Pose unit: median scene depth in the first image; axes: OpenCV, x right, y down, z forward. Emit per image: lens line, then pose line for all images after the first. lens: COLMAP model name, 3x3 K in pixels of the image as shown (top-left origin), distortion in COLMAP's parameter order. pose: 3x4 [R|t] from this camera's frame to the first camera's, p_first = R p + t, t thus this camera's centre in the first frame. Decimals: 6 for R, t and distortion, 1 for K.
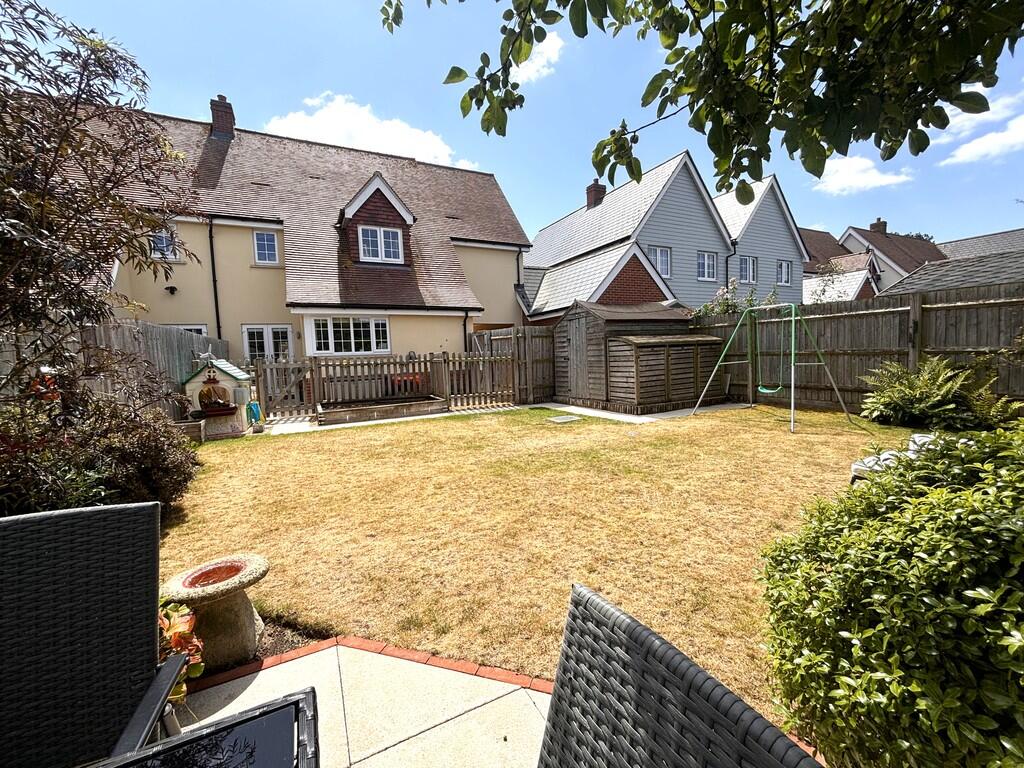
lens RADIAL K [[417.9, 0, 509.0], [0, 417.9, 385.1], [0, 0, 1]] dist [-0.001907, -0.000645]
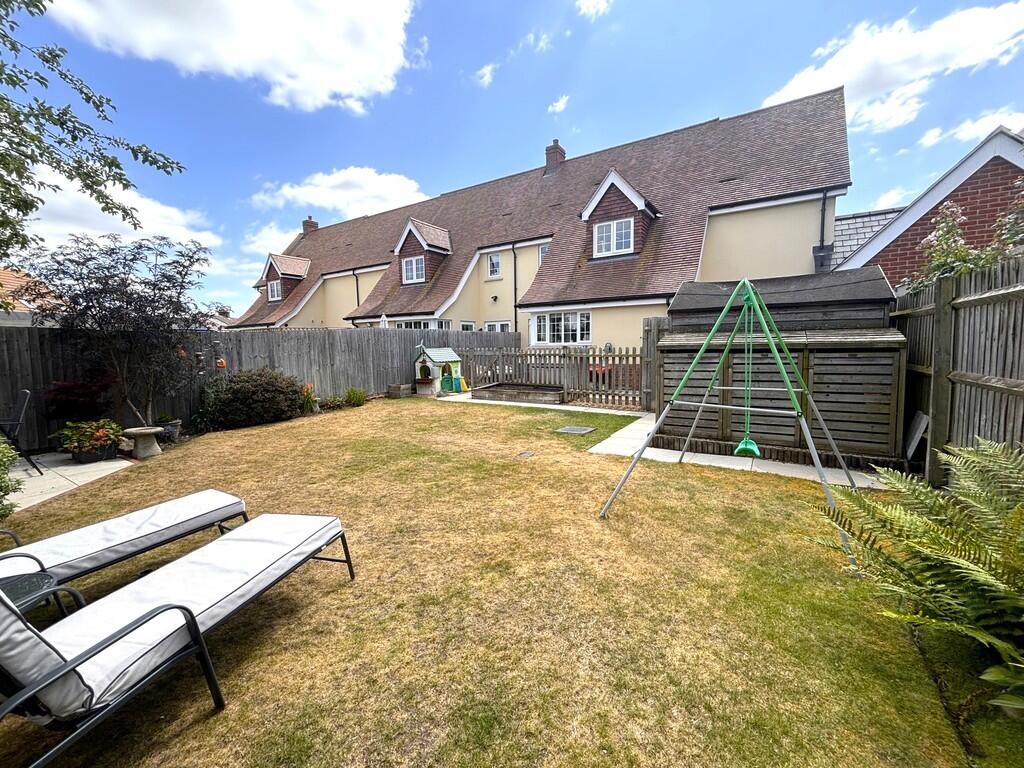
lens RADIAL K [[417.9, 0, 509.0], [0, 417.9, 385.1], [0, 0, 1]] dist [-0.001907, -0.000645]
pose [[0.502007, 0.109122, -0.857952, 0.512307], [-0.070563, 0.993869, 0.085122, -0.048777], [0.861980, 0.017808, 0.506630, 0.282037]]
